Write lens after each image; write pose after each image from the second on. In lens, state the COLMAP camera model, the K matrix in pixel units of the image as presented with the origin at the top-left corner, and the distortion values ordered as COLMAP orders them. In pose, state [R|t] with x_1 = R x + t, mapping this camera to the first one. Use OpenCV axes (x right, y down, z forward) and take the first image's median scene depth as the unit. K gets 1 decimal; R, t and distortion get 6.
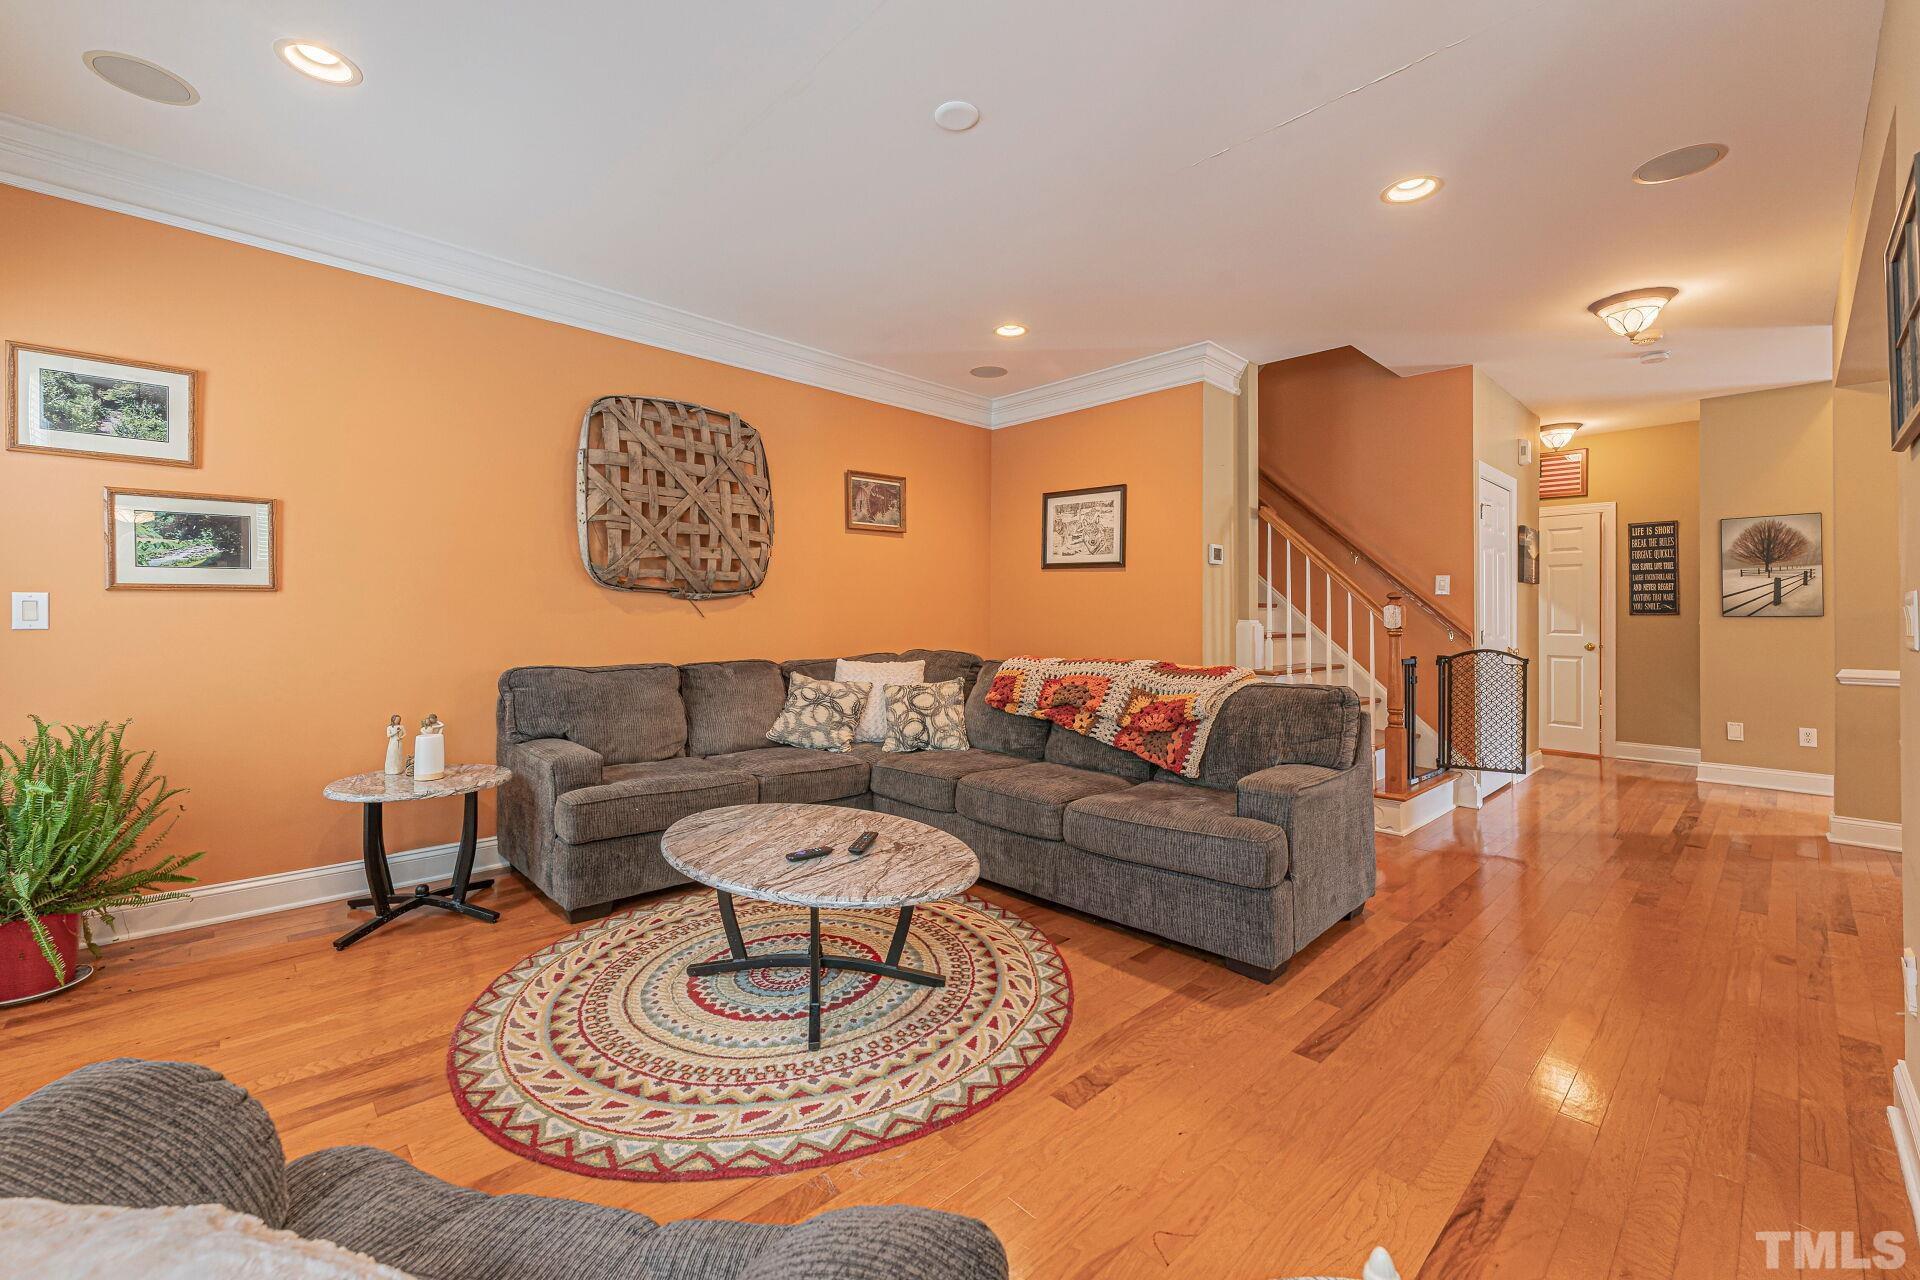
lens RADIAL K [[778.1, 0, 948.7], [0, 778.1, 610.7], [0, 0, 1]] dist [0.008744, -0.000762]
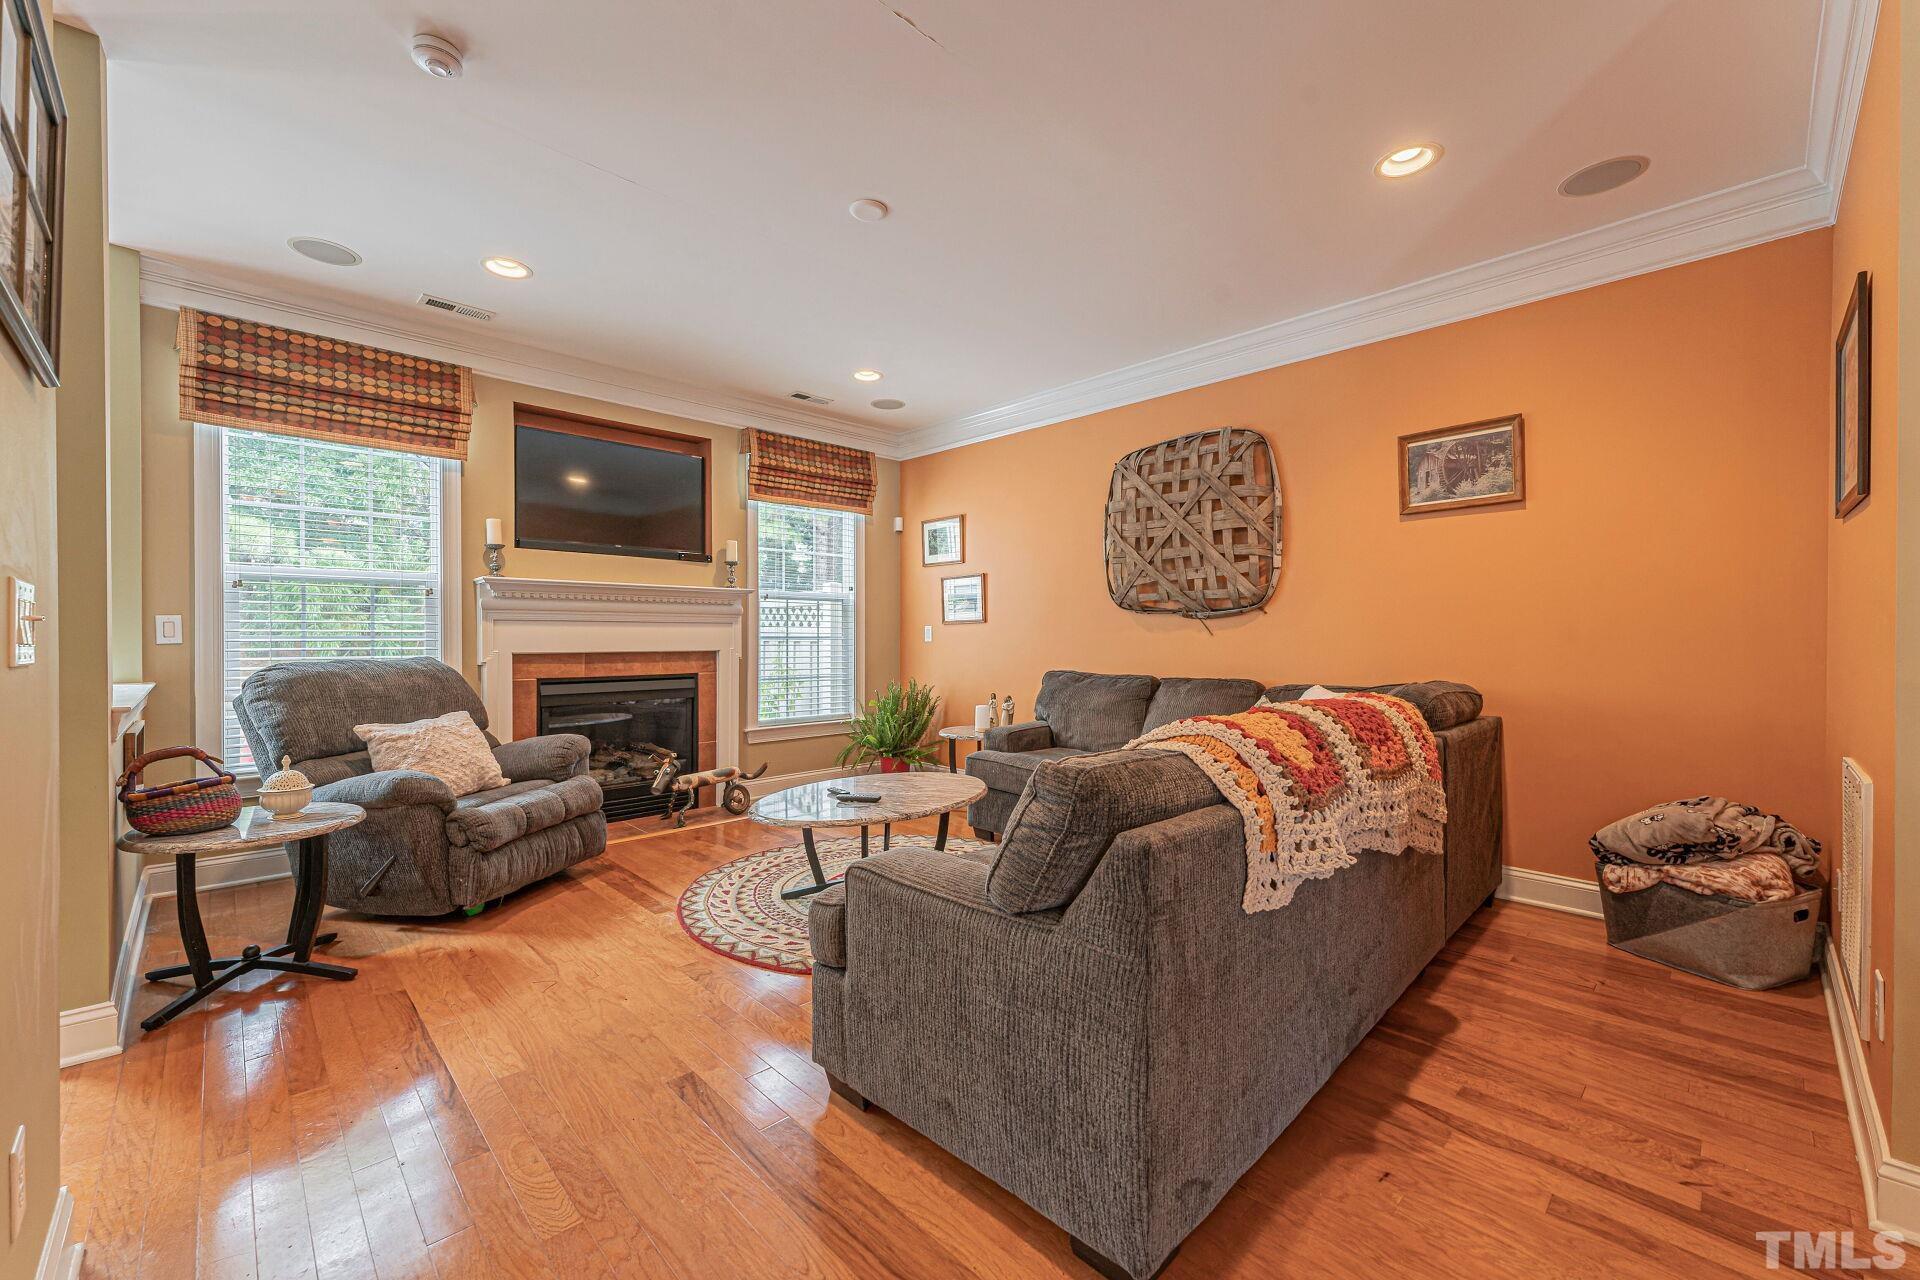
lens RADIAL K [[778.1, 0, 969.8], [0, 778.1, 640.1], [0, 0, 1]] dist [0.008744, -0.000762]
pose [[0.015868, -0.000885, -0.999874, 1.066978], [0.008205, 0.999966, -0.000755, 0.019827], [0.999840, -0.008192, 0.015874, 0.999212]]
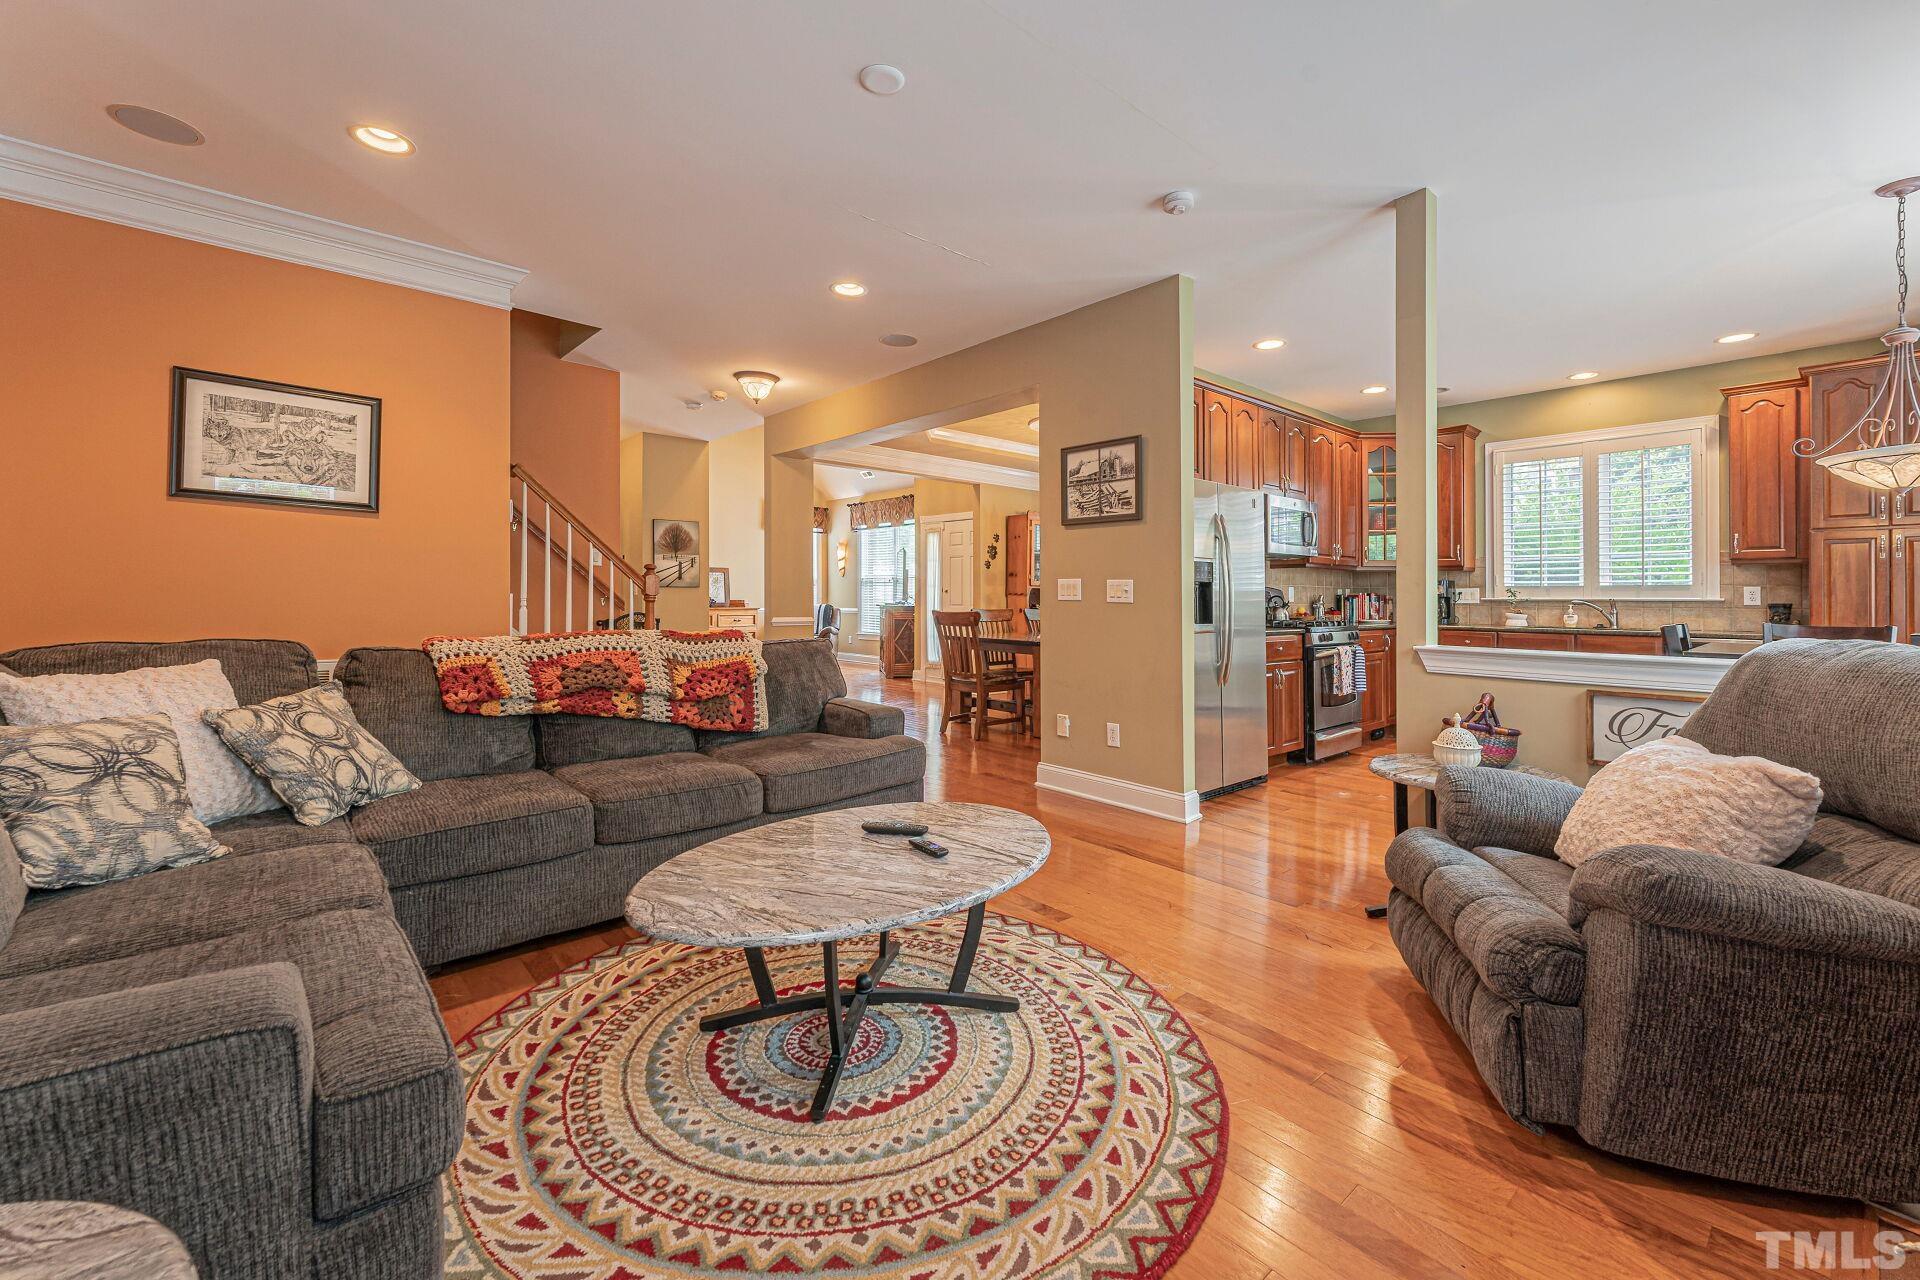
lens RADIAL K [[778.1, 0, 974.0], [0, 778.1, 585.3], [0, 0, 1]] dist [0.008744, -0.000762]
pose [[0.033401, 0.009291, 0.999399, -0.868206], [-0.015761, 0.999837, -0.008769, 0.016860], [-0.999318, -0.015459, 0.033542, 0.750104]]
